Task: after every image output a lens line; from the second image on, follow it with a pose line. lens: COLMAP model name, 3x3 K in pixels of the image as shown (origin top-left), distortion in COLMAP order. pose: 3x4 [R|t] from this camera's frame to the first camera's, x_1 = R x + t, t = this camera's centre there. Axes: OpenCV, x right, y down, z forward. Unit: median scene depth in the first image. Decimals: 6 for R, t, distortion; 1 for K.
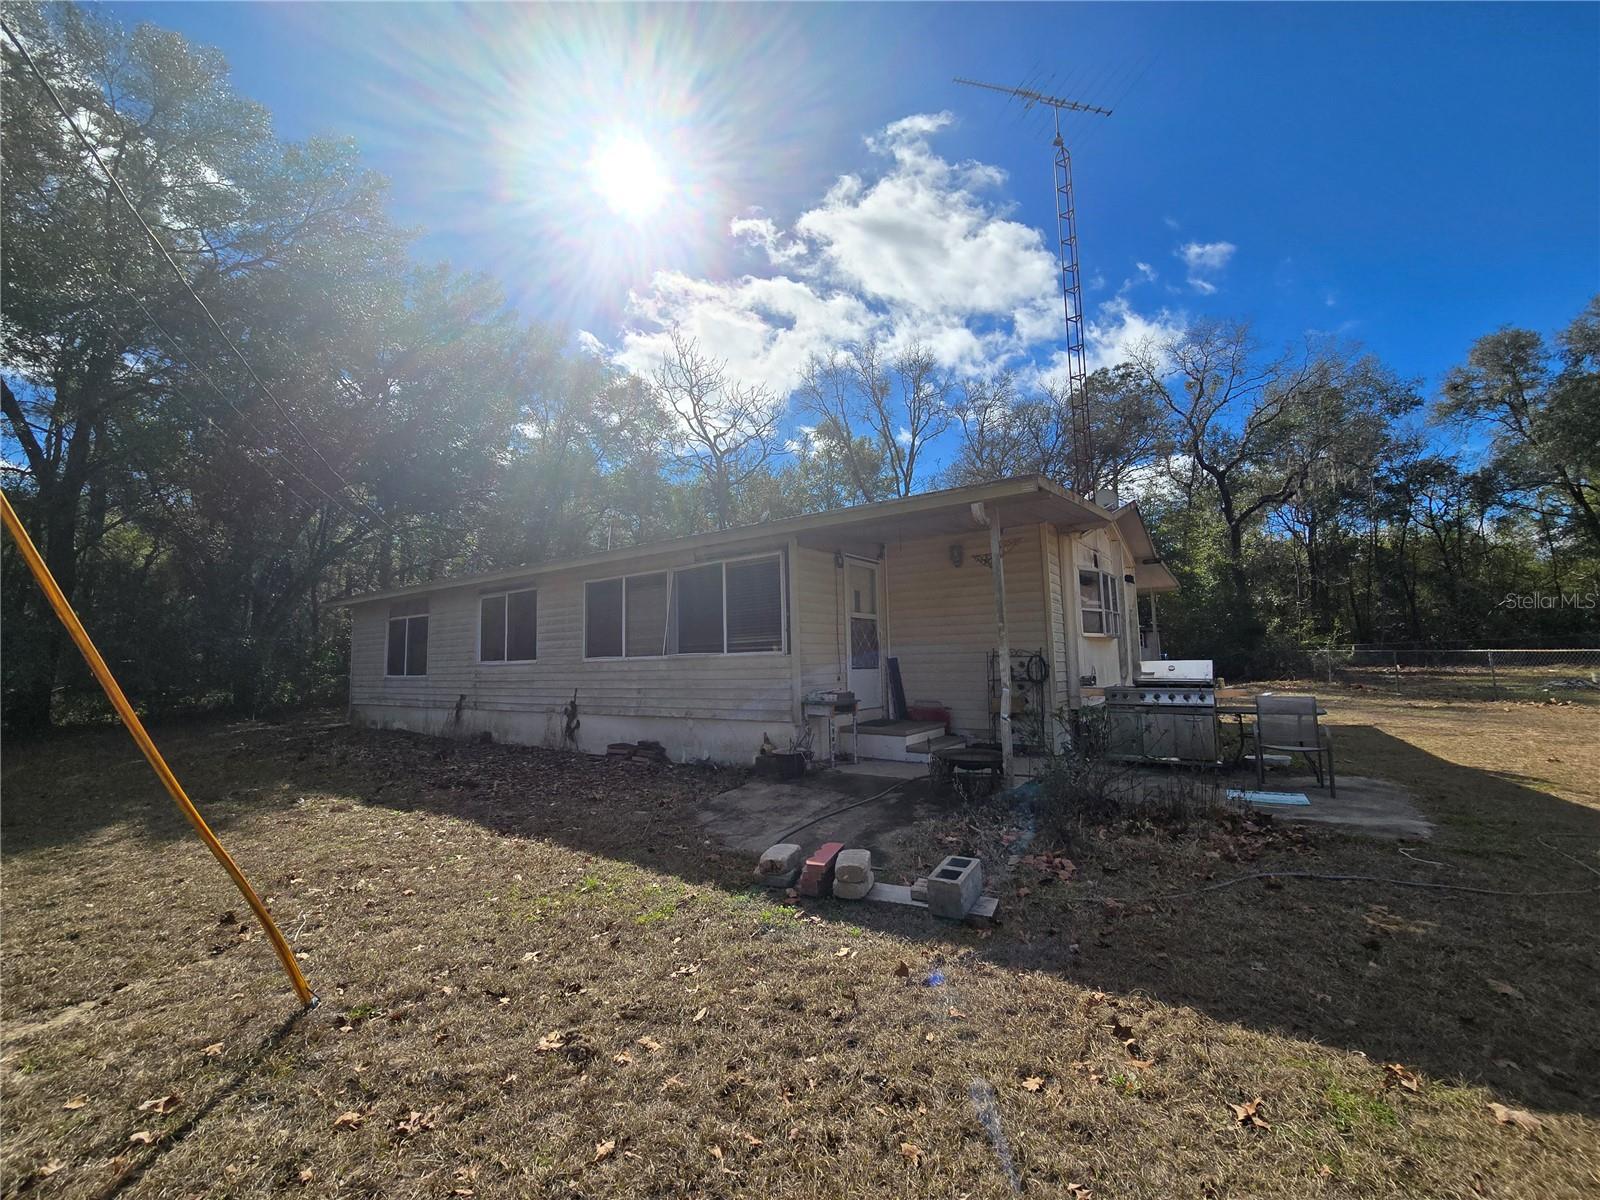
lens RADIAL K [[652.1, 0, 799.7], [0, 652.1, 594.3], [0, 0, 1]] dist [0.003913, 0.000181]
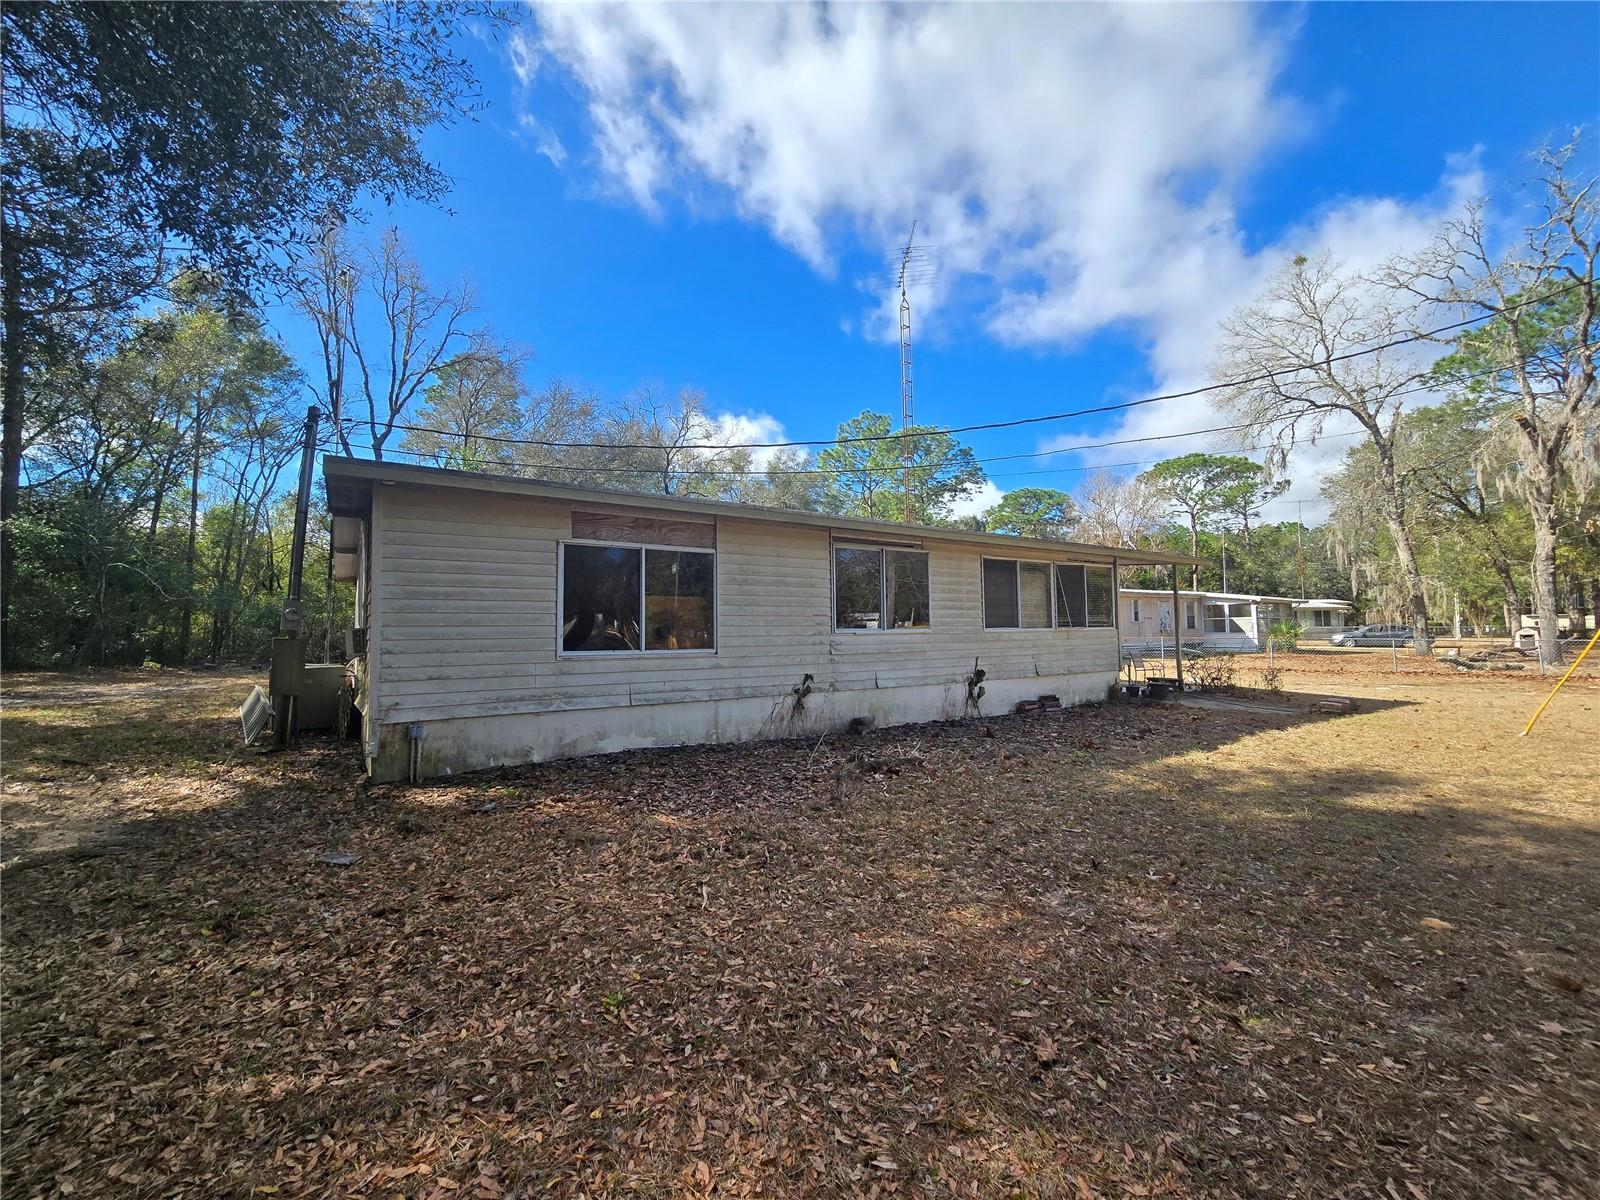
lens RADIAL K [[652.1, 0, 798.8], [0, 652.1, 596.5], [0, 0, 1]] dist [0.003913, 0.000181]
pose [[0.345495, 0.075269, 0.935397, -0.498332], [-0.091242, 0.994750, -0.046345, 0.042856], [-0.933974, -0.069335, 0.350549, 0.317102]]
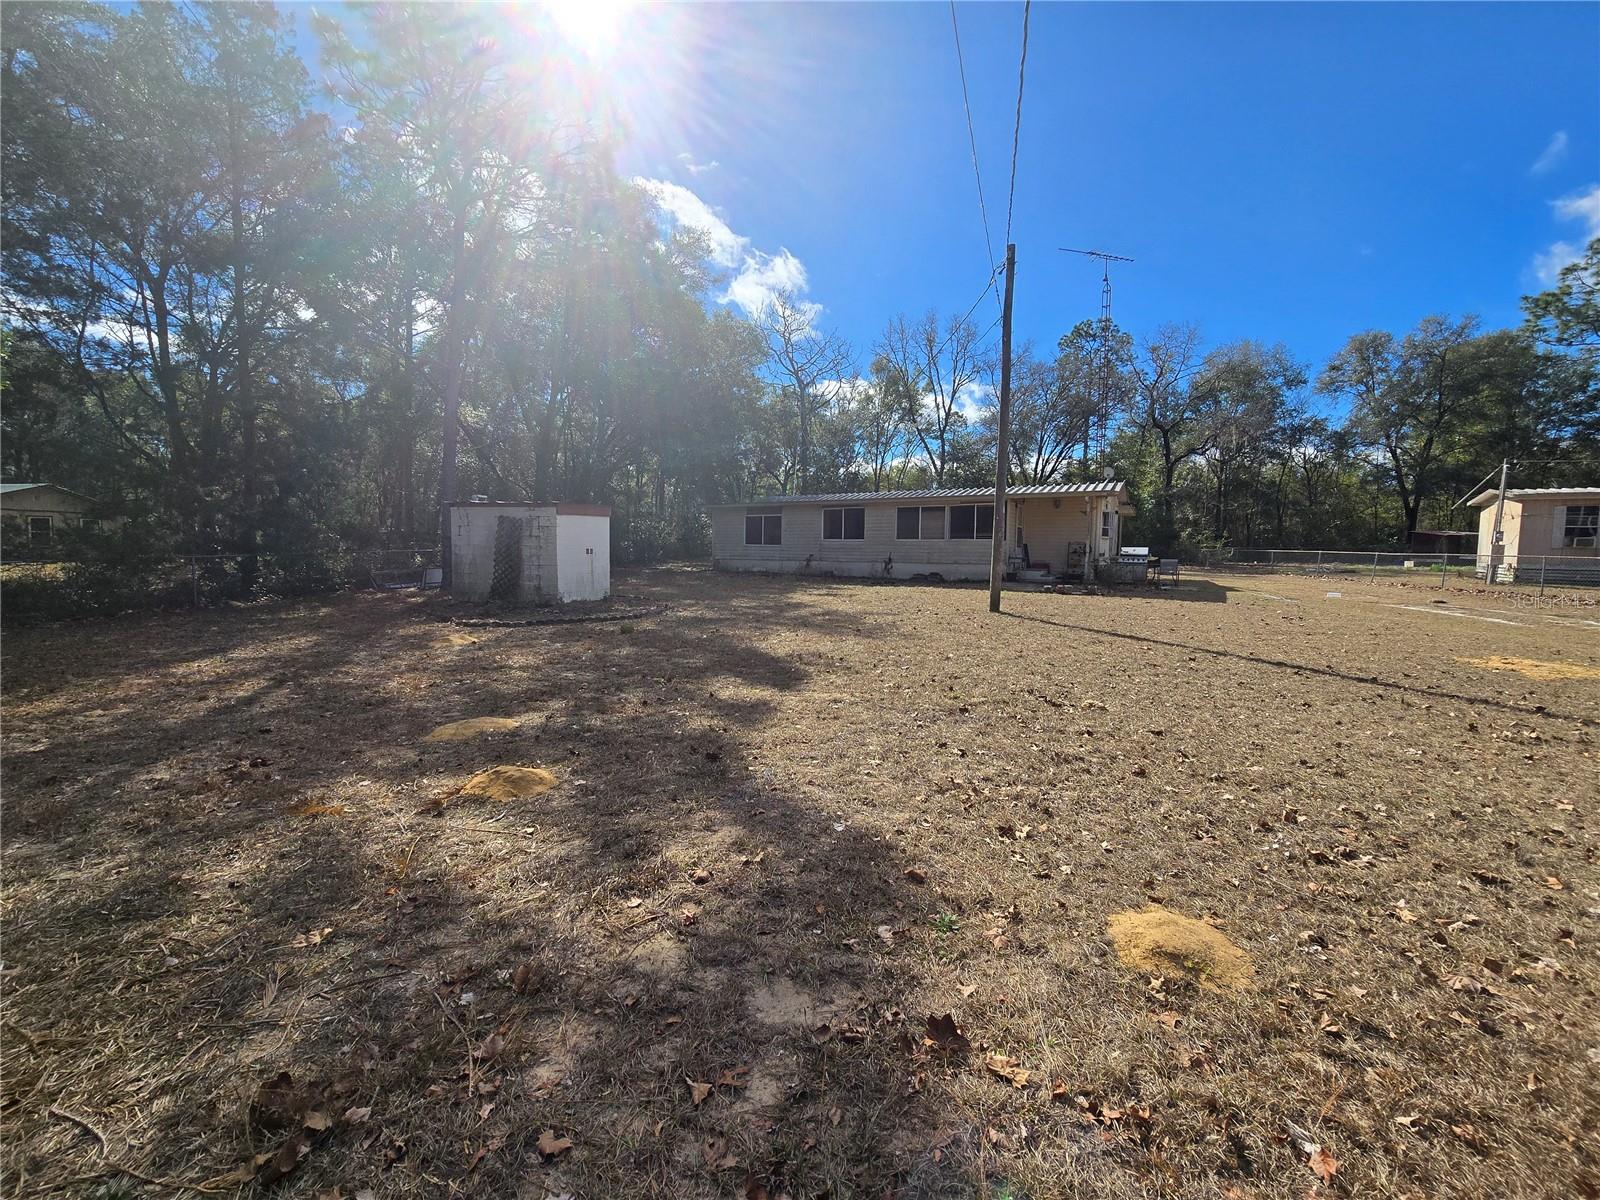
lens RADIAL K [[652.1, 0, 794.0], [0, 652.1, 607.4], [0, 0, 1]] dist [0.003913, 0.000181]
pose [[0.996435, 0.026991, 0.079932, -0.307524], [-0.041524, 0.981640, 0.186167, -0.029733], [-0.073439, -0.188822, 0.979261, -0.469135]]
